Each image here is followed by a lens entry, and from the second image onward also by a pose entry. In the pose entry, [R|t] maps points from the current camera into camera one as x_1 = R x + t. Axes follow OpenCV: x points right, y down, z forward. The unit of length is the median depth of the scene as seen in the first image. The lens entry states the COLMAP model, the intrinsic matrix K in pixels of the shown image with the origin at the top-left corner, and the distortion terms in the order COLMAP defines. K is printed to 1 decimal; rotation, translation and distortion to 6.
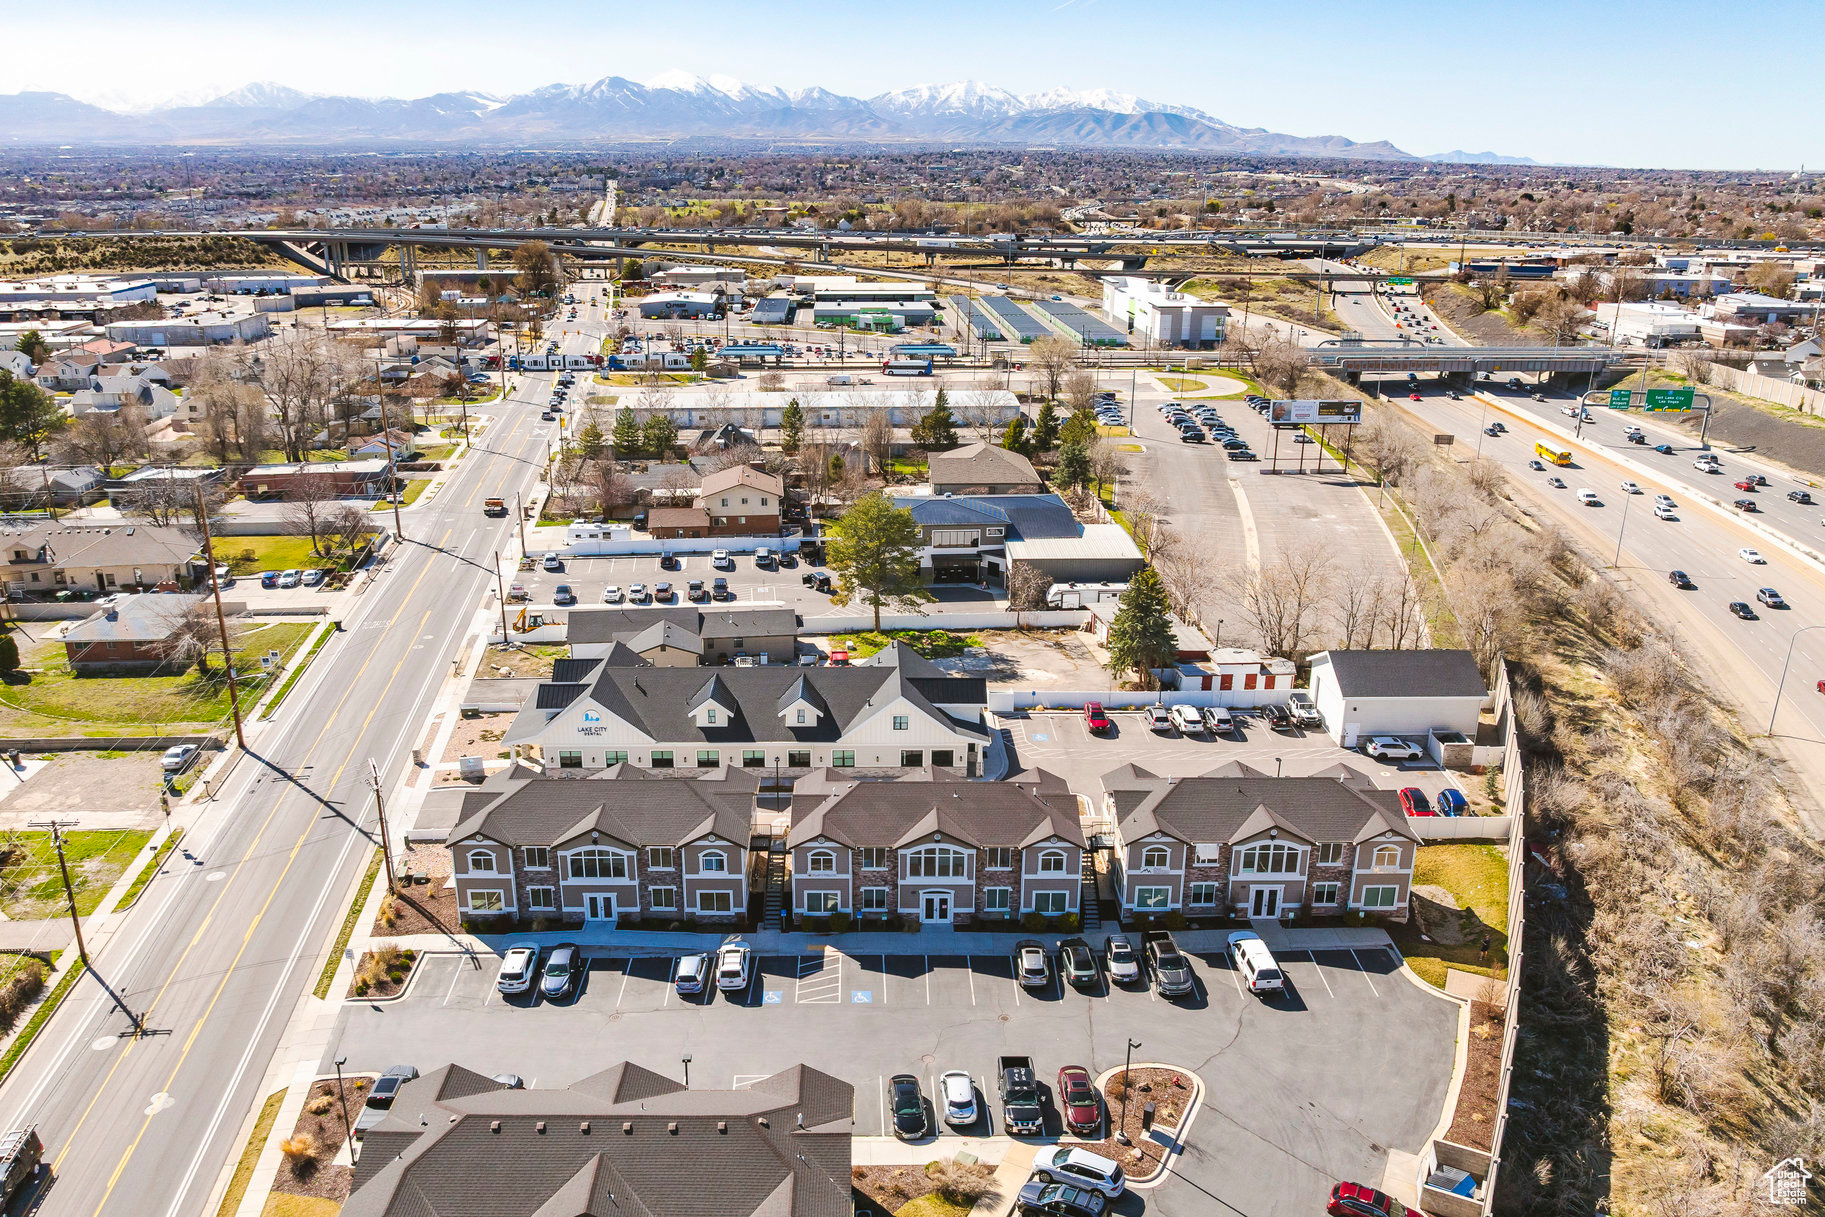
lens RADIAL K [[1351.9, 0, 881.8], [0, 1351.9, 611.5], [0, 0, 1]] dist [-0.037223, 0.004035]
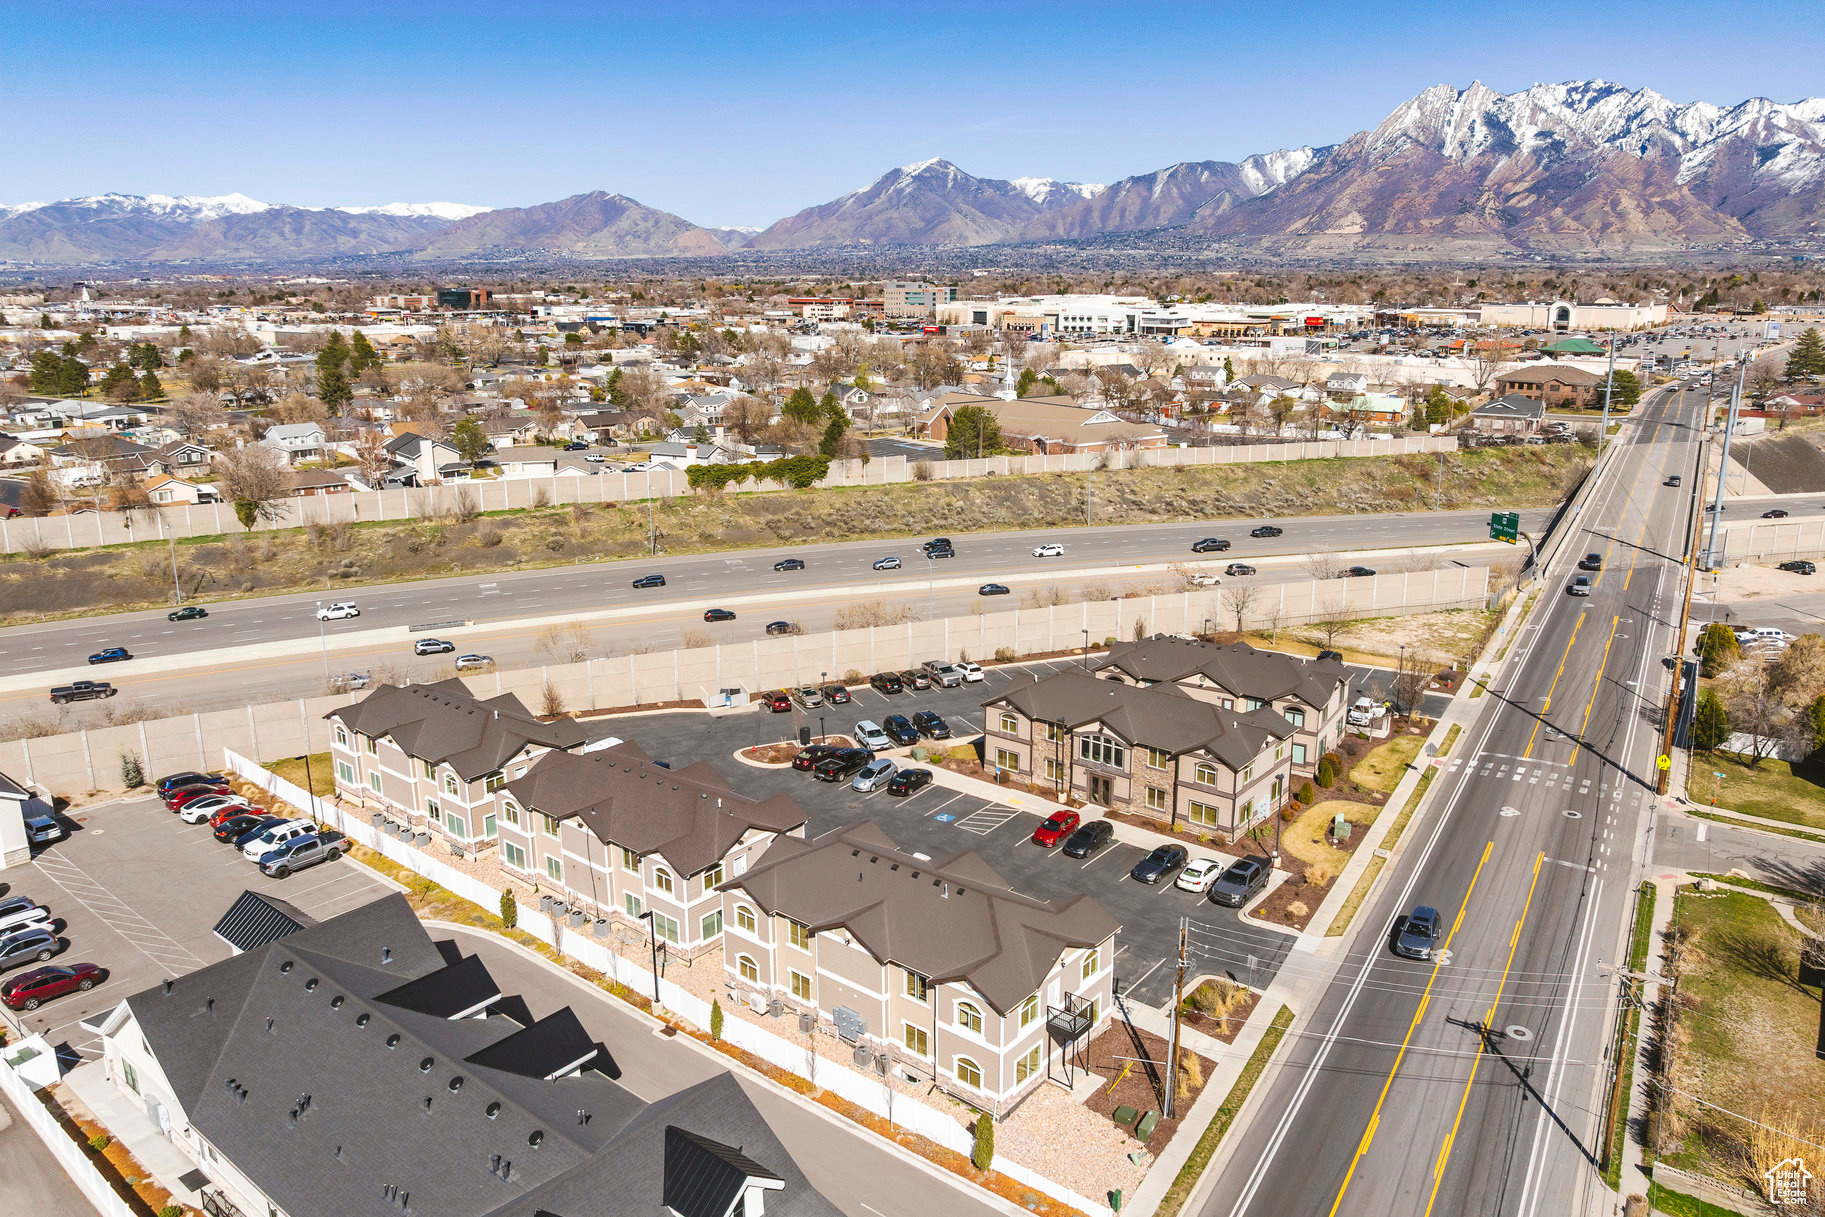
lens RADIAL K [[1278.4, 0, 923.7], [0, 1278.4, 603.1], [0, 0, 1]] dist [-0.052487, 0.027568]
pose [[-0.773950, -0.159529, 0.612823, -0.487220], [0.200525, 0.856205, 0.476134, -0.274116], [-0.600659, 0.491390, -0.630670, 1.064520]]
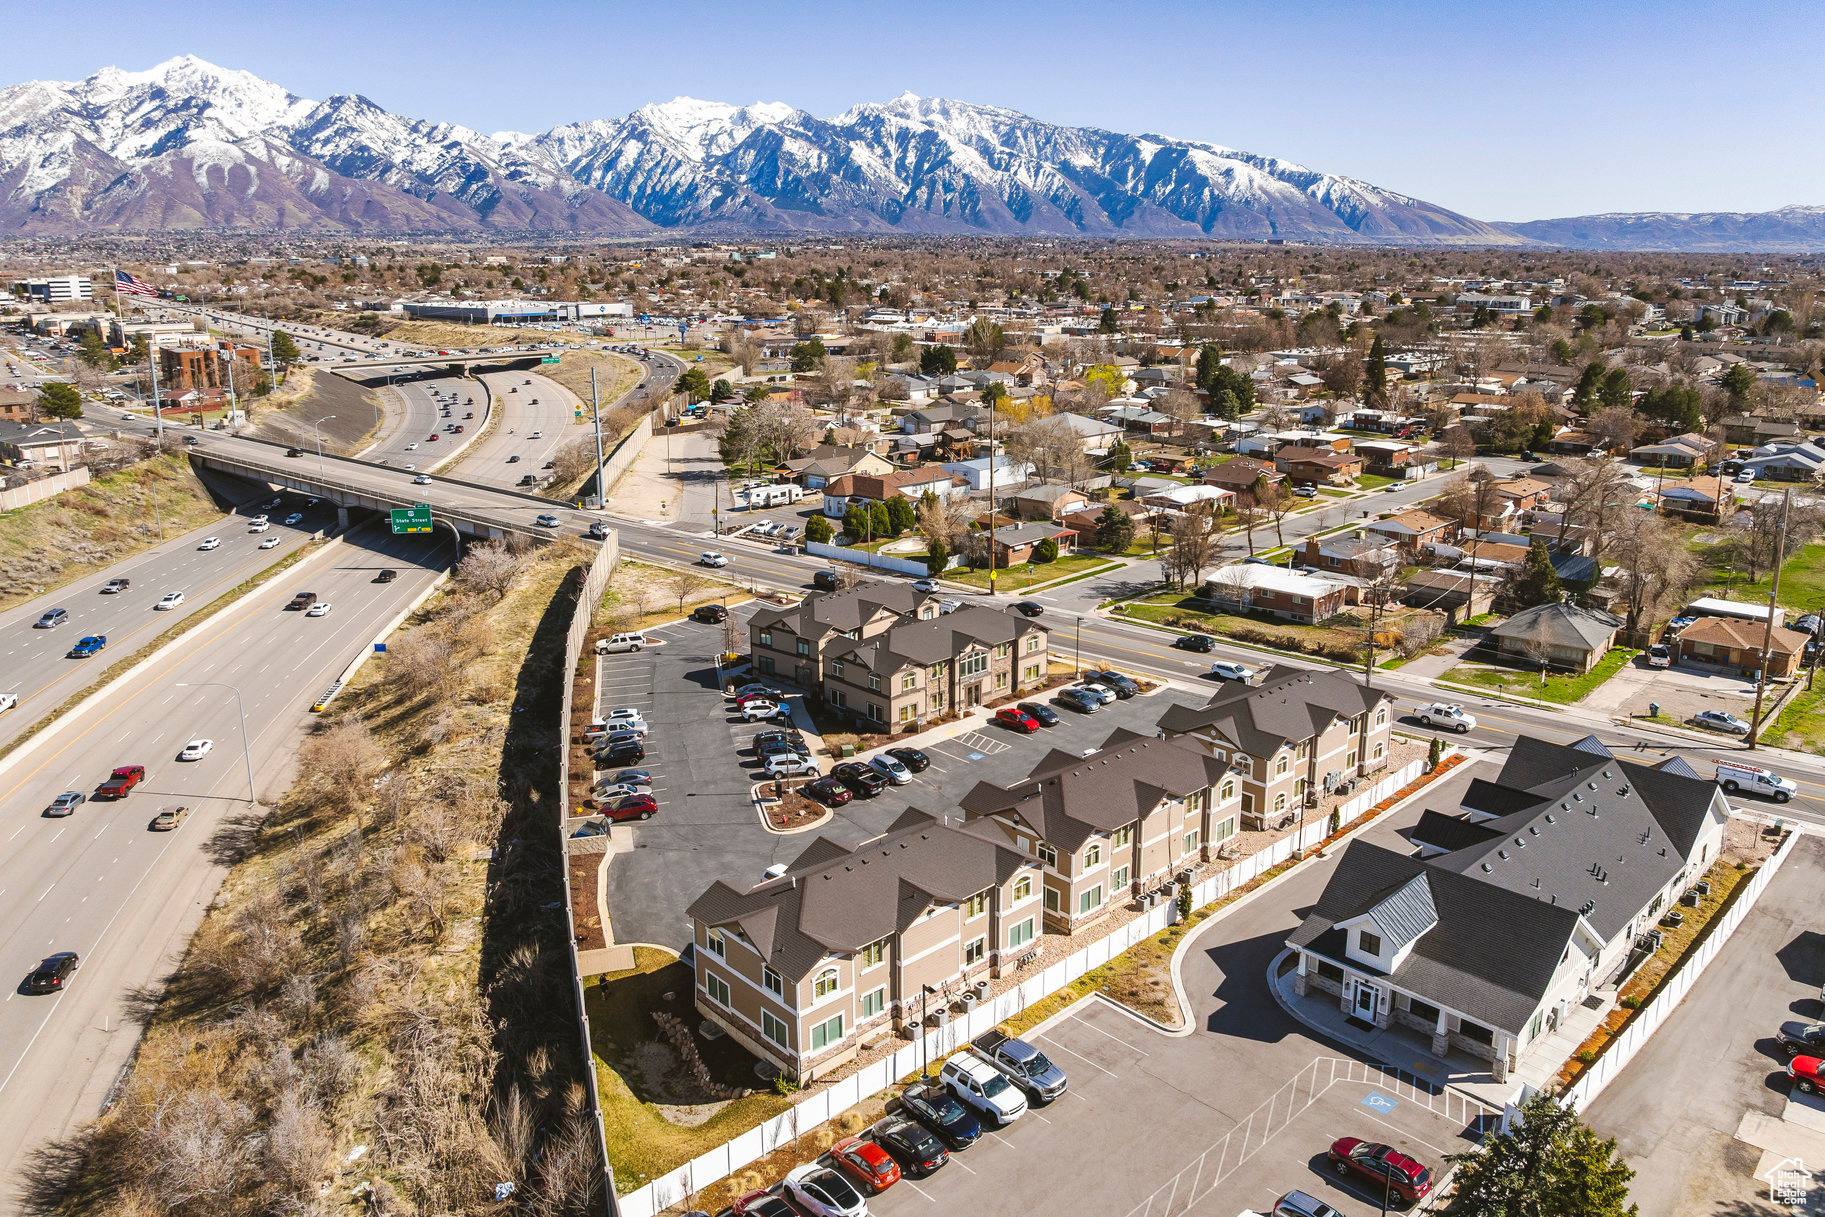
lens RADIAL K [[1278.4, 0, 923.7], [0, 1278.4, 603.1], [0, 0, 1]] dist [-0.052487, 0.027568]
pose [[-0.728368, 0.173717, -0.662799, 0.610412], [-0.216563, 0.859373, 0.463225, -0.305407], [0.650062, 0.480937, -0.588320, 1.097693]]
